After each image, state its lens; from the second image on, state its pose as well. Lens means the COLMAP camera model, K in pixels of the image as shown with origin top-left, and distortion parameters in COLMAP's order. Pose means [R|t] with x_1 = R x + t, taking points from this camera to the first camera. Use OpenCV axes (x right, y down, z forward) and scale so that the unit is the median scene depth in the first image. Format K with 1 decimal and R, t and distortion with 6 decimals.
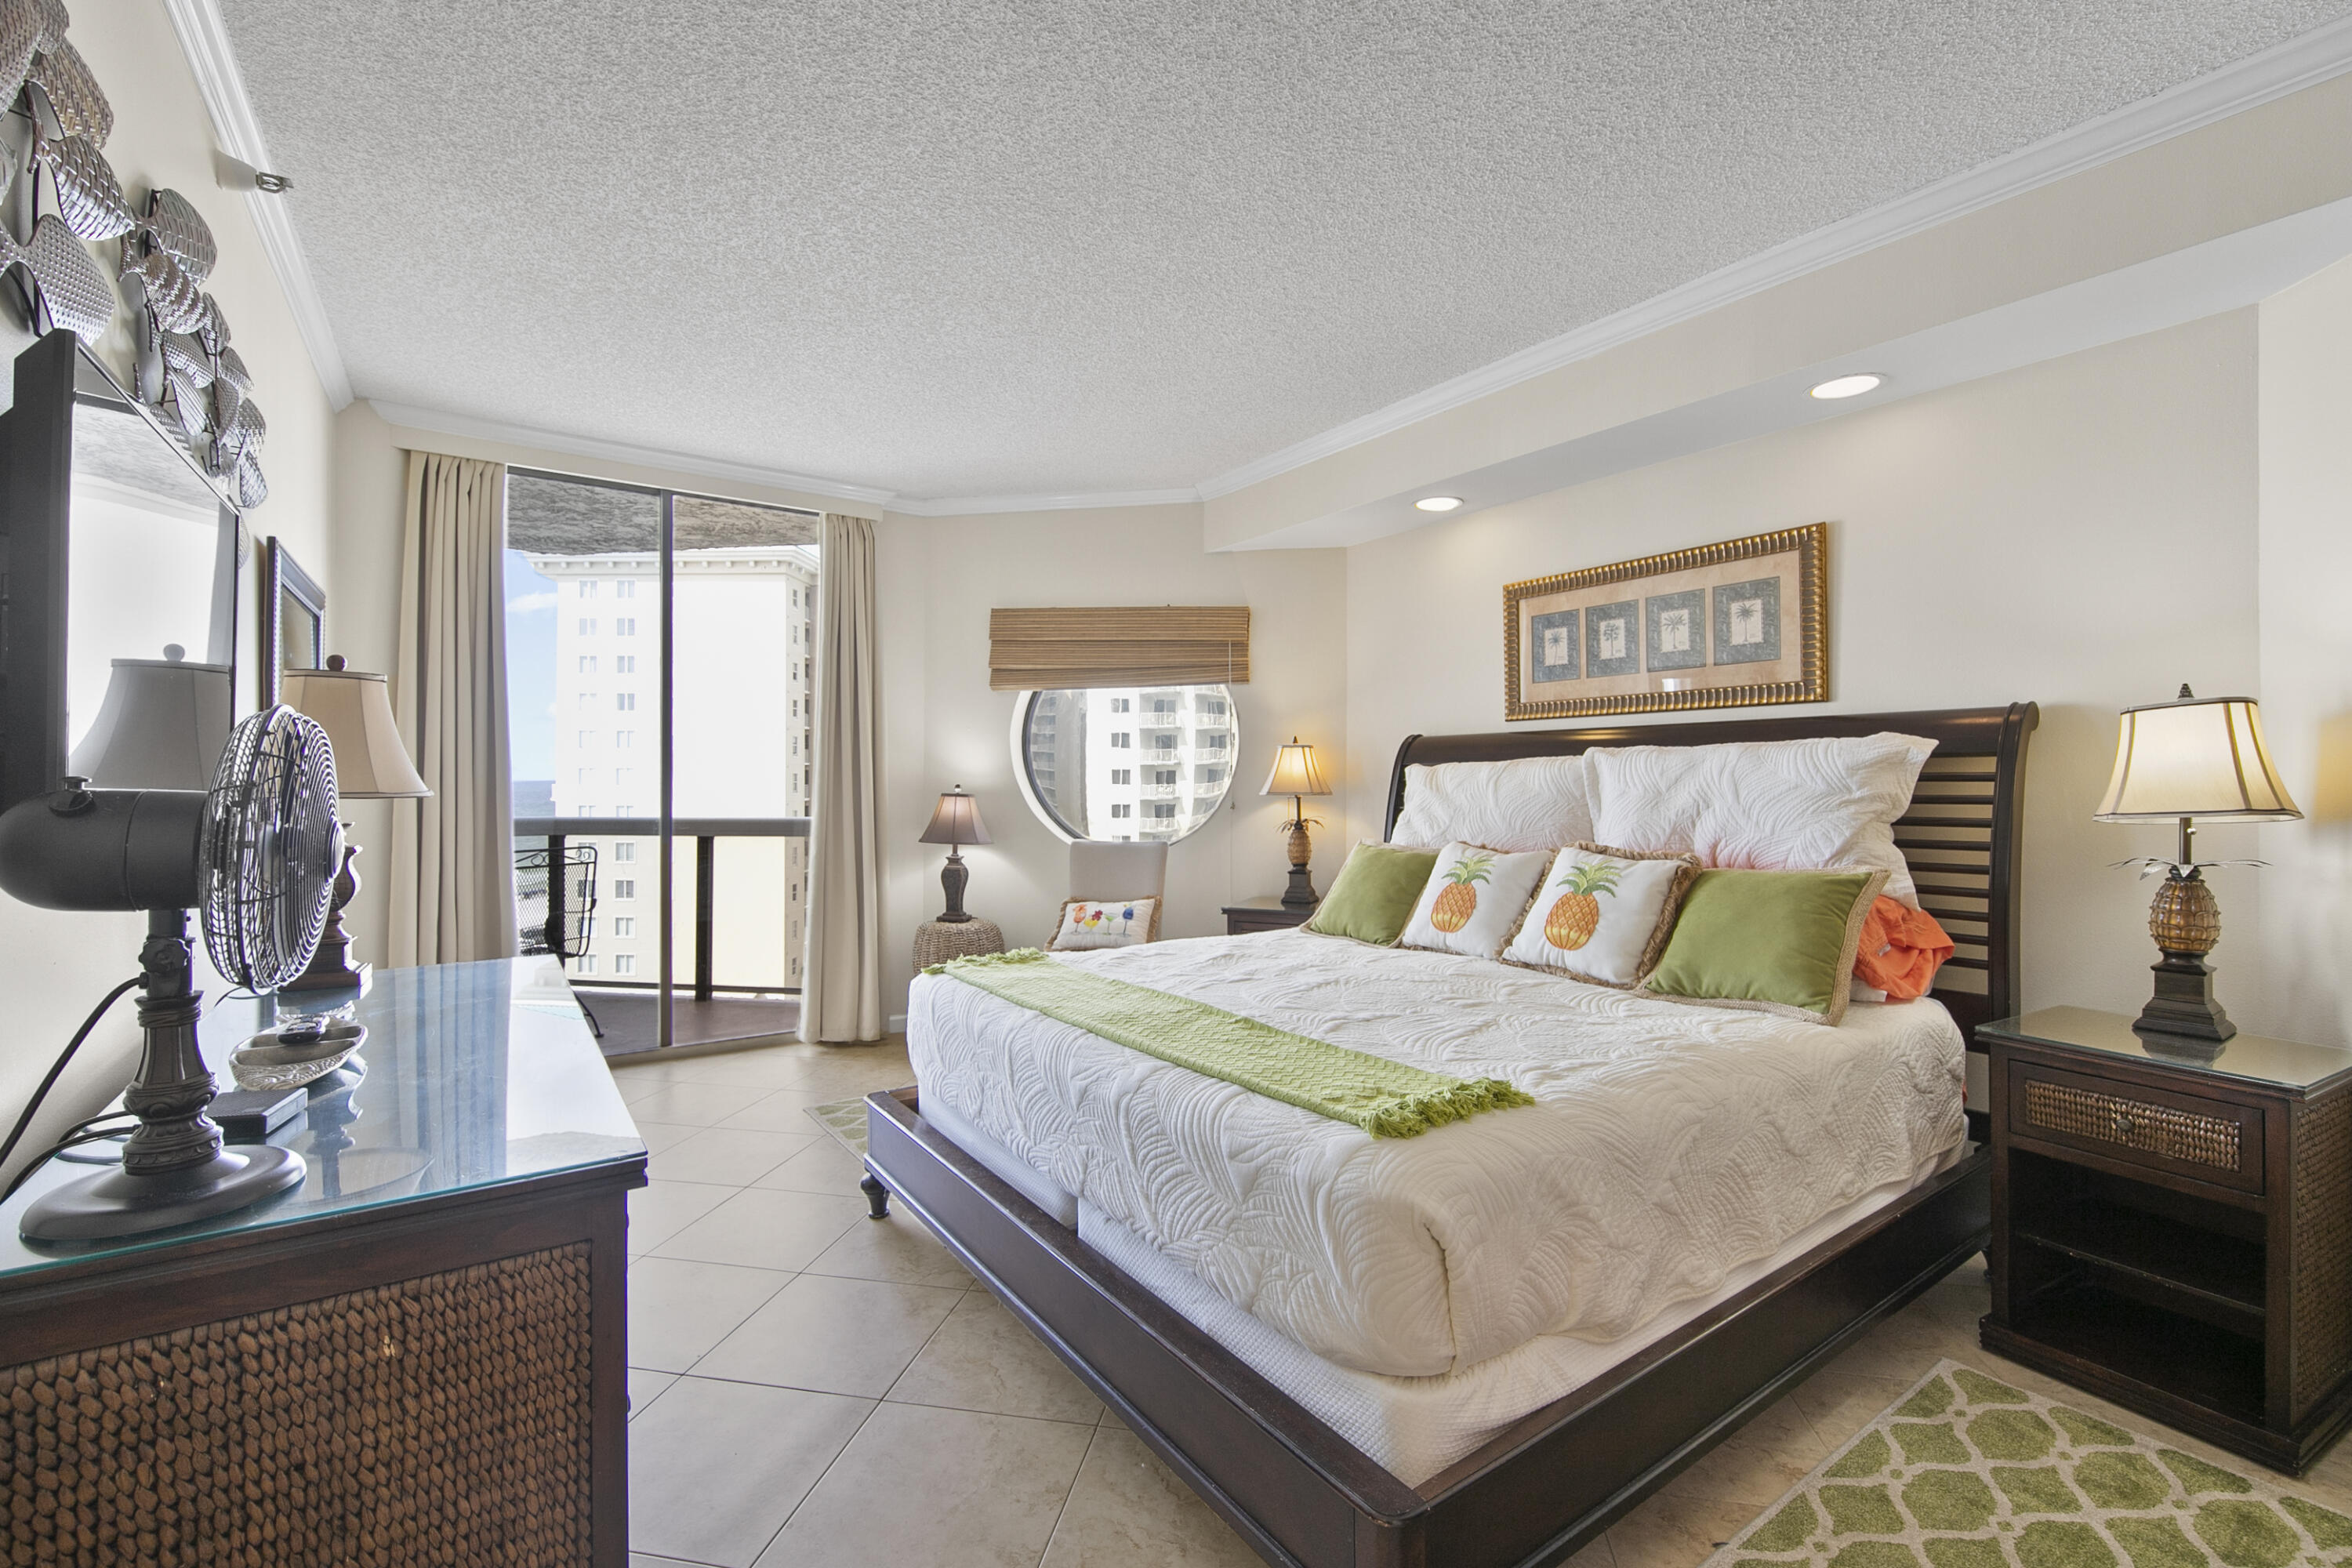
lens RADIAL K [[961.6, 0, 1167.7], [0, 961.6, 791.8], [0, 0, 1]] dist [0.001868, -0.002363]
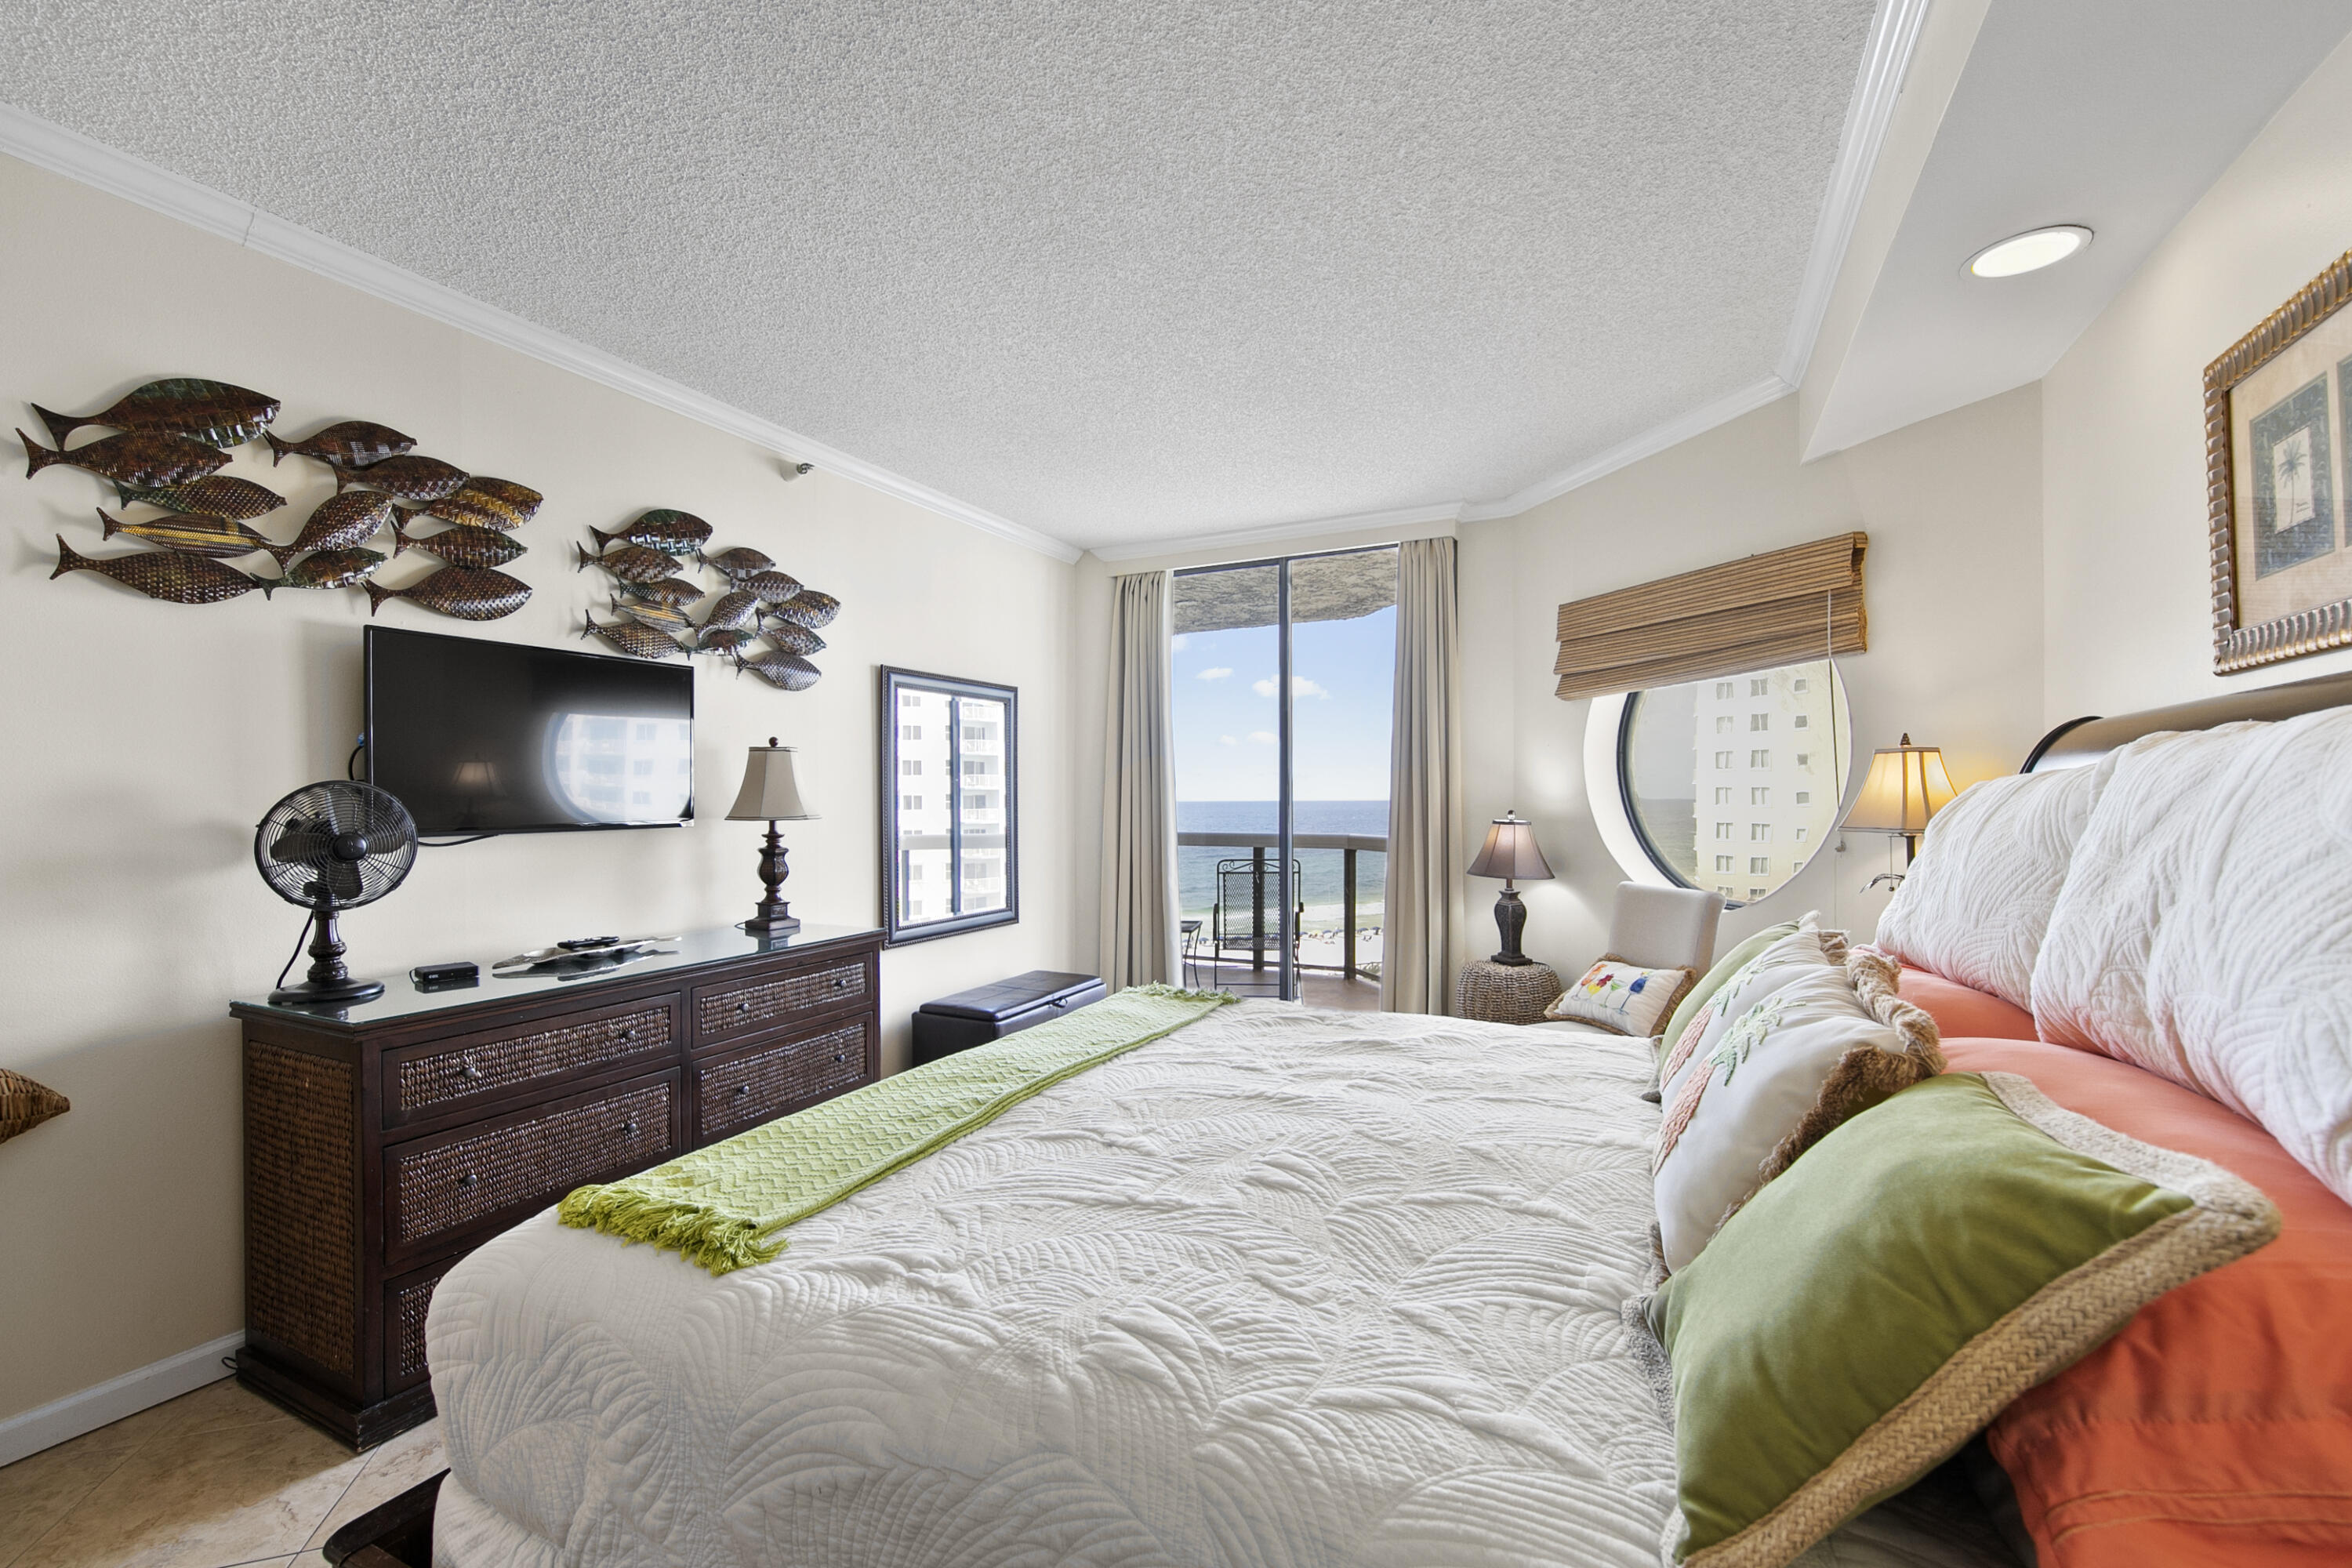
lens RADIAL K [[930.4, 0, 1169.1], [0, 930.4, 790.9], [0, 0, 1]] dist [0.000796, -0.002795]
pose [[0.516381, -0.014274, -0.856240, 0.470189], [-0.004420, 0.999803, -0.019333, -0.009701], [0.856348, 0.013768, 0.516216, 0.377532]]
